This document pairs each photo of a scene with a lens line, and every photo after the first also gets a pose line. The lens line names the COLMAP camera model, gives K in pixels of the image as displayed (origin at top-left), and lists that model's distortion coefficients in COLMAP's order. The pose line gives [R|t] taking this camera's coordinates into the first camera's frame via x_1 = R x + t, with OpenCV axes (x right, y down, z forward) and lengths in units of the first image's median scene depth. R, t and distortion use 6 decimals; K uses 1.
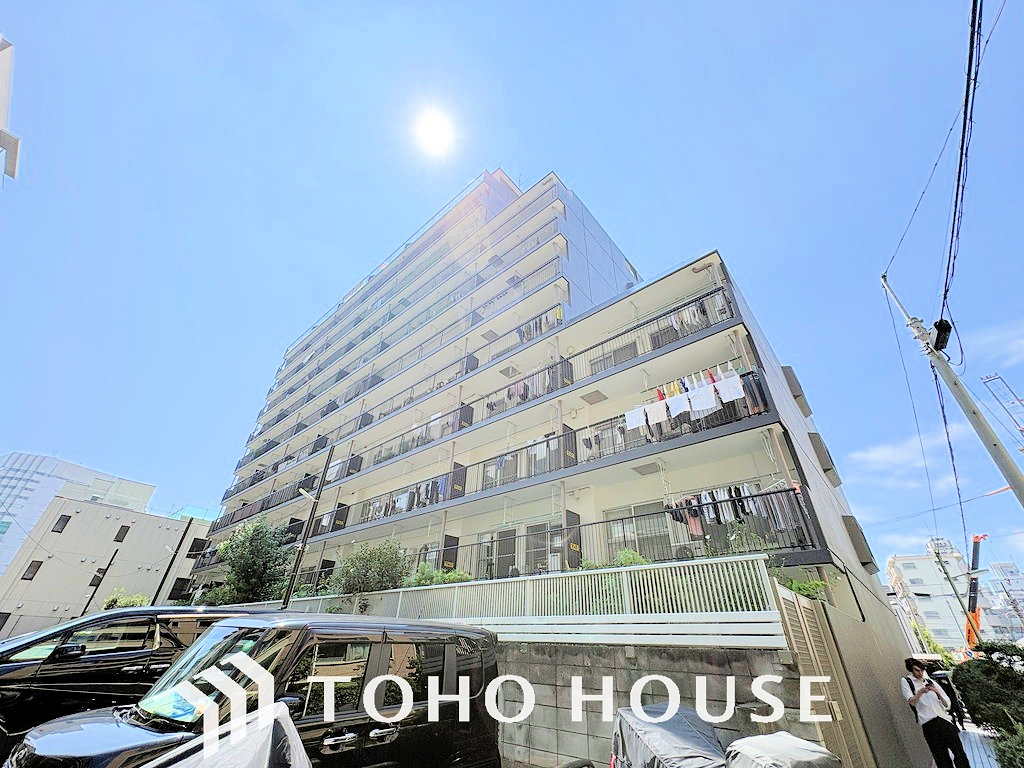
lens RADIAL K [[406.8, 0, 514.2], [0, 406.8, 381.7], [0, 0, 1]] dist [0.003069, -0.000064]
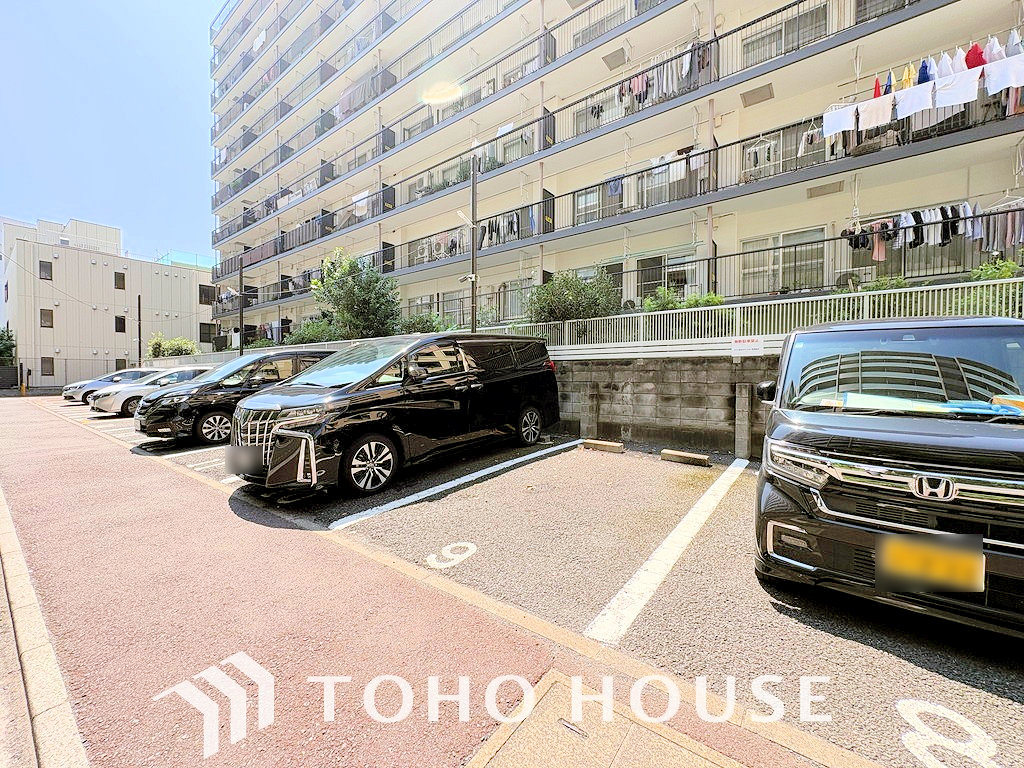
lens RADIAL K [[406.8, 0, 511.6], [0, 406.8, 381.8], [0, 0, 1]] dist [0.003069, -0.000064]
pose [[0.996605, -0.032614, 0.075596, -0.283746], [-0.015783, 0.825481, 0.564210, 0.046540], [-0.080804, -0.563487, 0.822164, 0.063634]]
